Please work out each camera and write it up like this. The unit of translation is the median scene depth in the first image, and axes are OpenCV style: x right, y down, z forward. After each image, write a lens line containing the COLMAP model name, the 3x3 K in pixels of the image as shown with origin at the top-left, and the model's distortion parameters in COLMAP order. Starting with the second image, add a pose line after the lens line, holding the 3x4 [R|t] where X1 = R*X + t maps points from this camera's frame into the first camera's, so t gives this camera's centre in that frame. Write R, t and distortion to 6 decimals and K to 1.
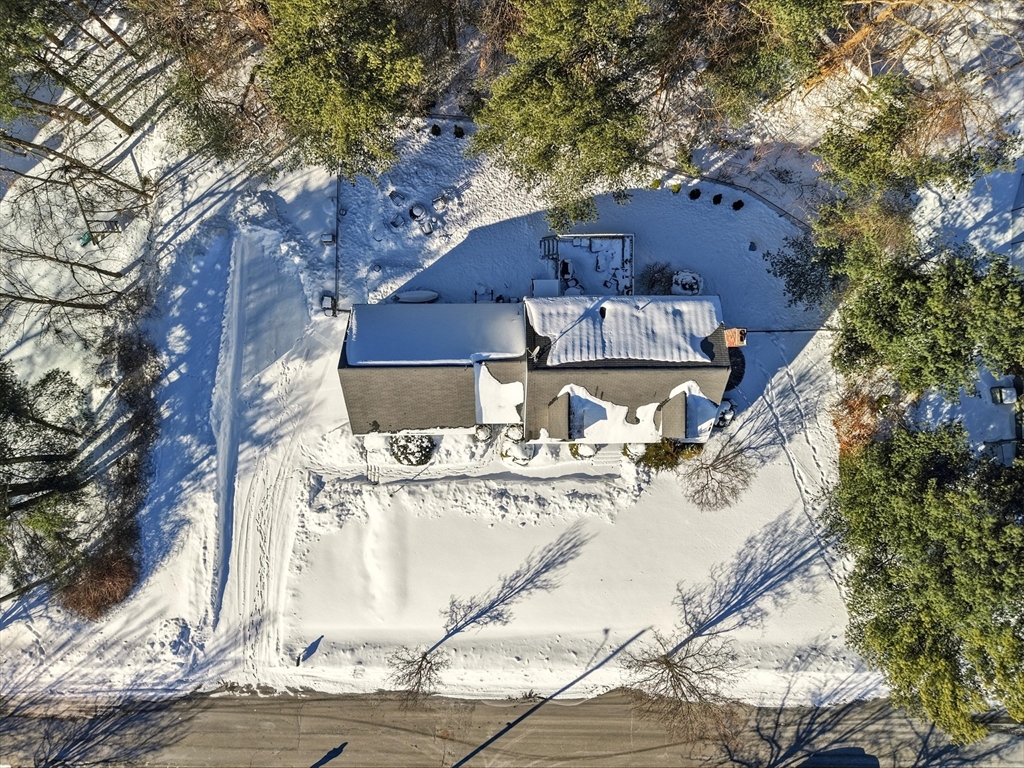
lens RADIAL K [[704.2, 0, 512.0], [0, 704.2, 384.0], [0, 0, 1]] dist [0.027562, -0.004079]
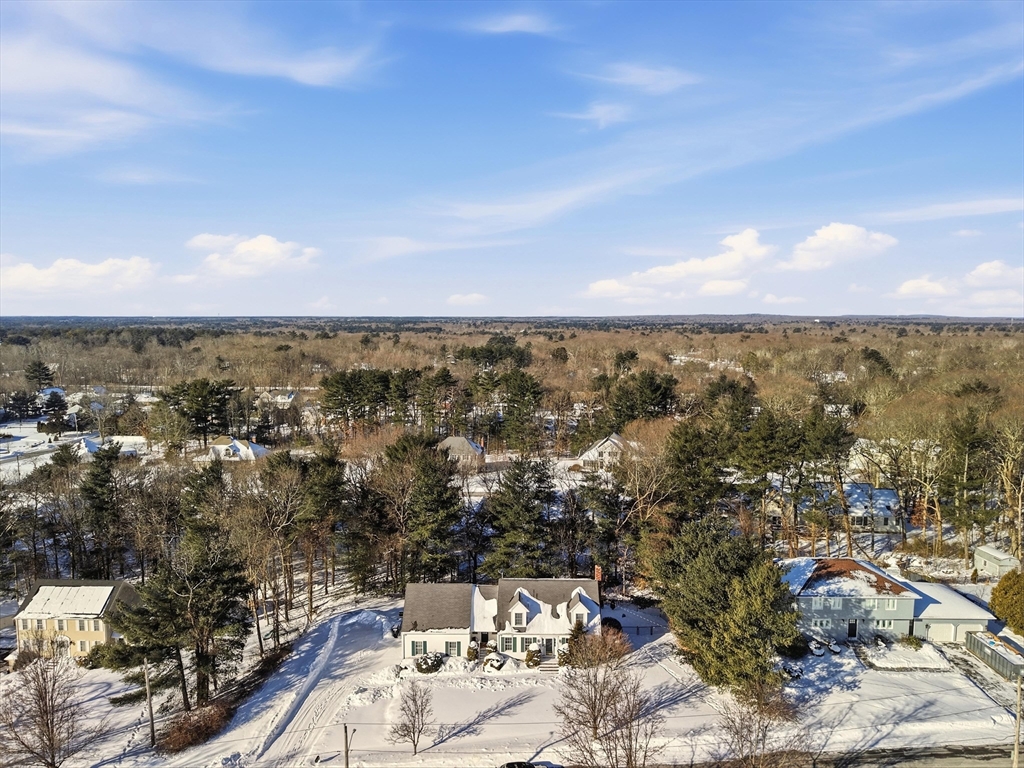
lens RADIAL K [[704.2, 0, 512.0], [0, 704.2, 384.0], [0, 0, 1]] dist [0.027562, -0.004079]
pose [[0.999280, -0.022989, -0.030184, 0.114227], [-0.028146, 0.084320, -0.996041, 1.663653], [0.025443, 0.996174, 0.083612, 0.216020]]
